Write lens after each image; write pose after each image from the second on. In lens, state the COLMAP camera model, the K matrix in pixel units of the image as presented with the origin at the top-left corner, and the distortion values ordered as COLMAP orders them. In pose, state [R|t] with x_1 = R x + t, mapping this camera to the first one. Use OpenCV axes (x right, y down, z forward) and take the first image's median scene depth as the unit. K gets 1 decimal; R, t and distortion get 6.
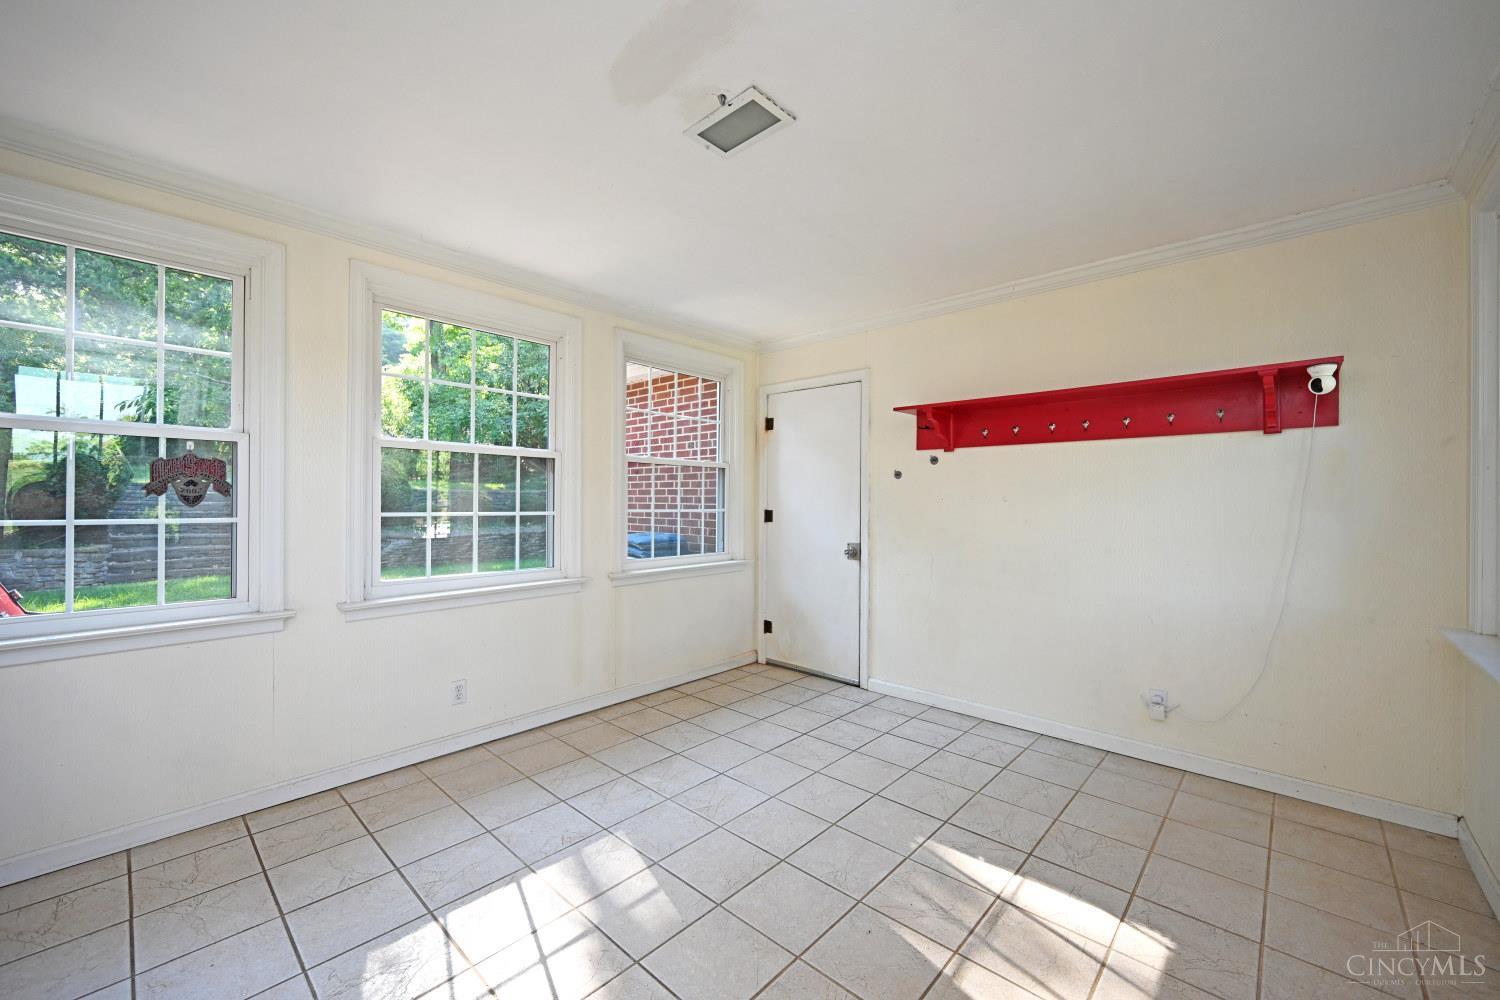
lens RADIAL K [[594.3, 0, 750.0], [0, 594.3, 500.0], [0, 0, 1]] dist [-0.002328, 0.000033]
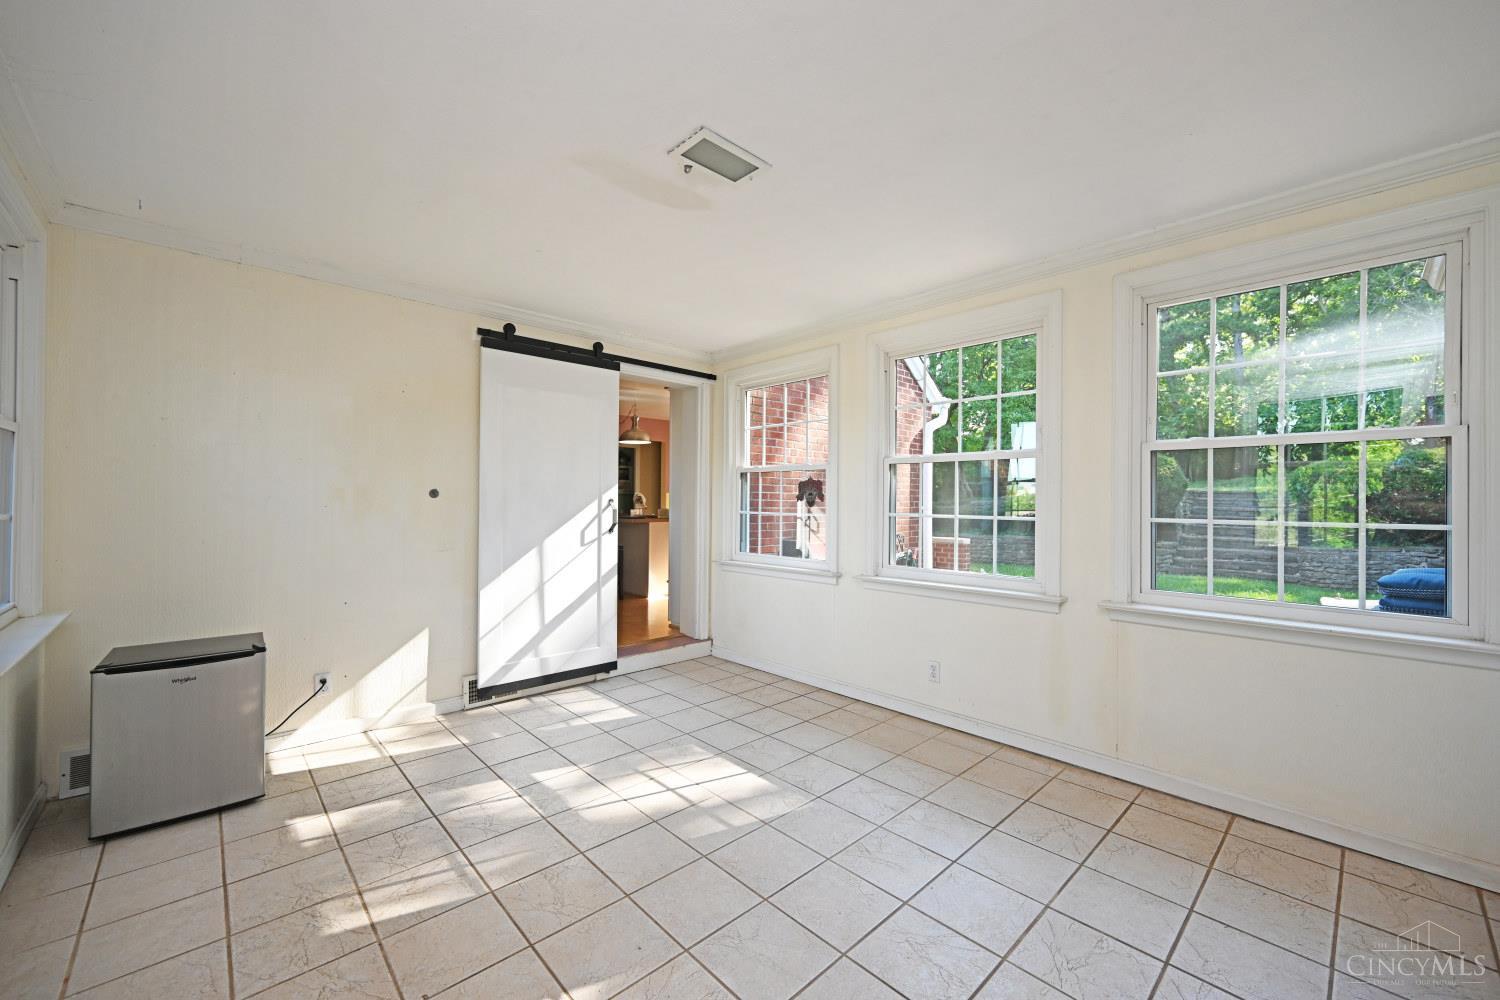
lens RADIAL K [[584.2, 0, 750.0], [0, 584.2, 500.0], [0, 0, 1]] dist [0.006410, 0.000019]
pose [[-0.070100, -0.006850, -0.997516, 0.632856], [-0.004048, 0.999970, -0.006582, 0.000694], [0.997532, 0.003576, -0.070125, 0.687538]]
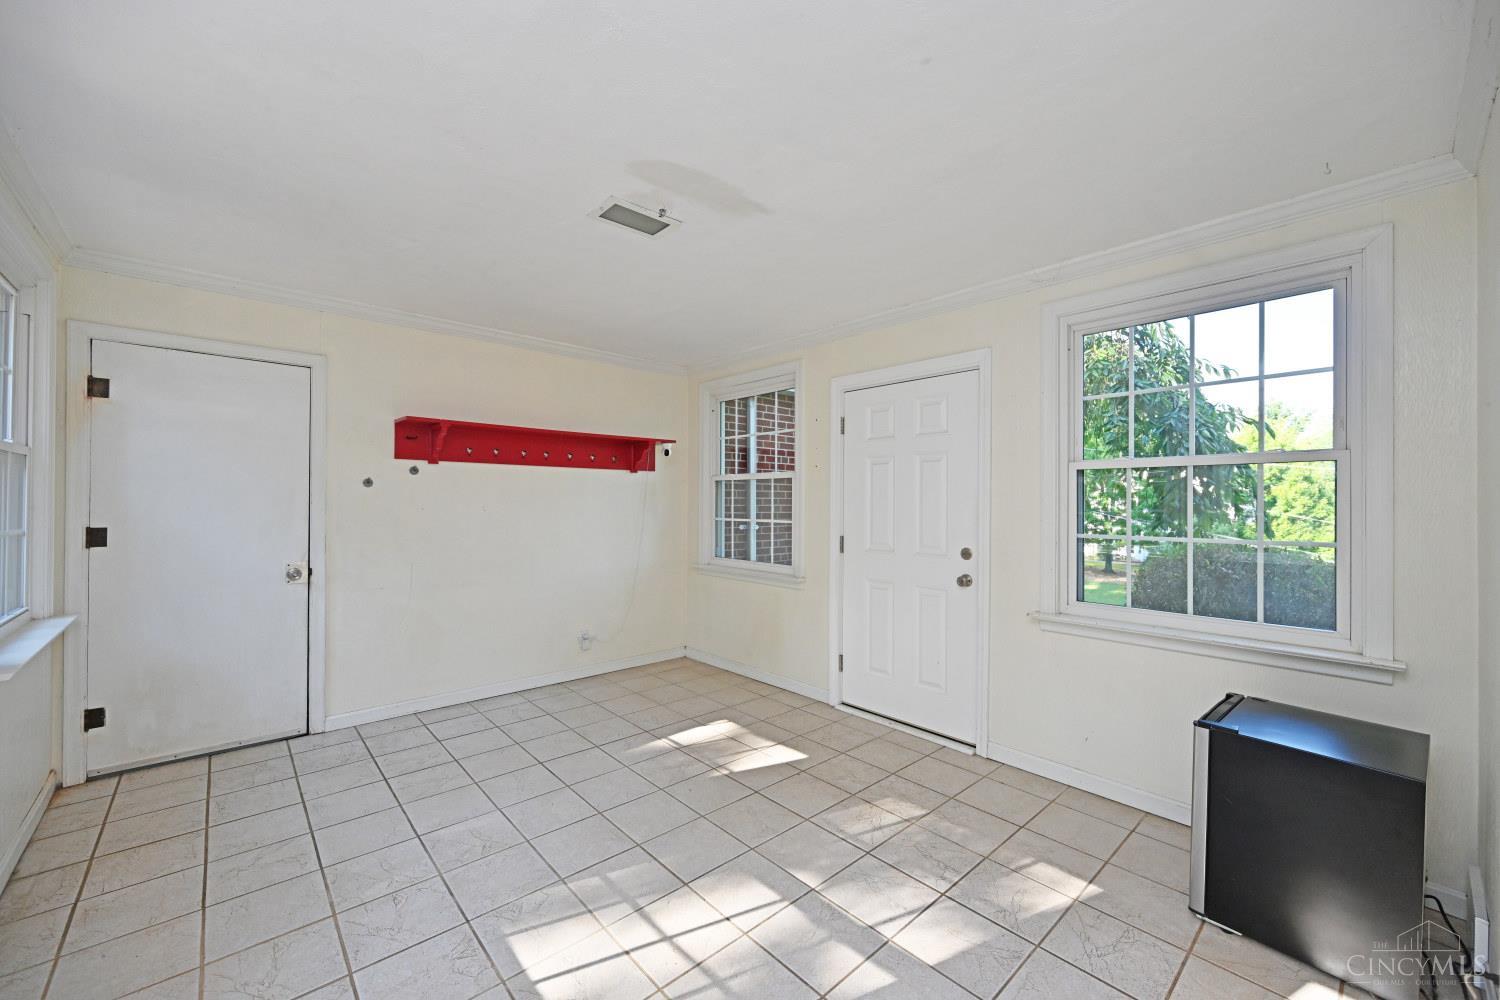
lens RADIAL K [[594.3, 0, 750.0], [0, 594.3, 500.0], [0, 0, 1]] dist [-0.002328, 0.000033]
pose [[0.078706, 0.001172, 0.996897, -0.751056], [-0.005617, 0.999984, -0.000733, -0.021671], [-0.996882, -0.005542, 0.078712, 0.401167]]
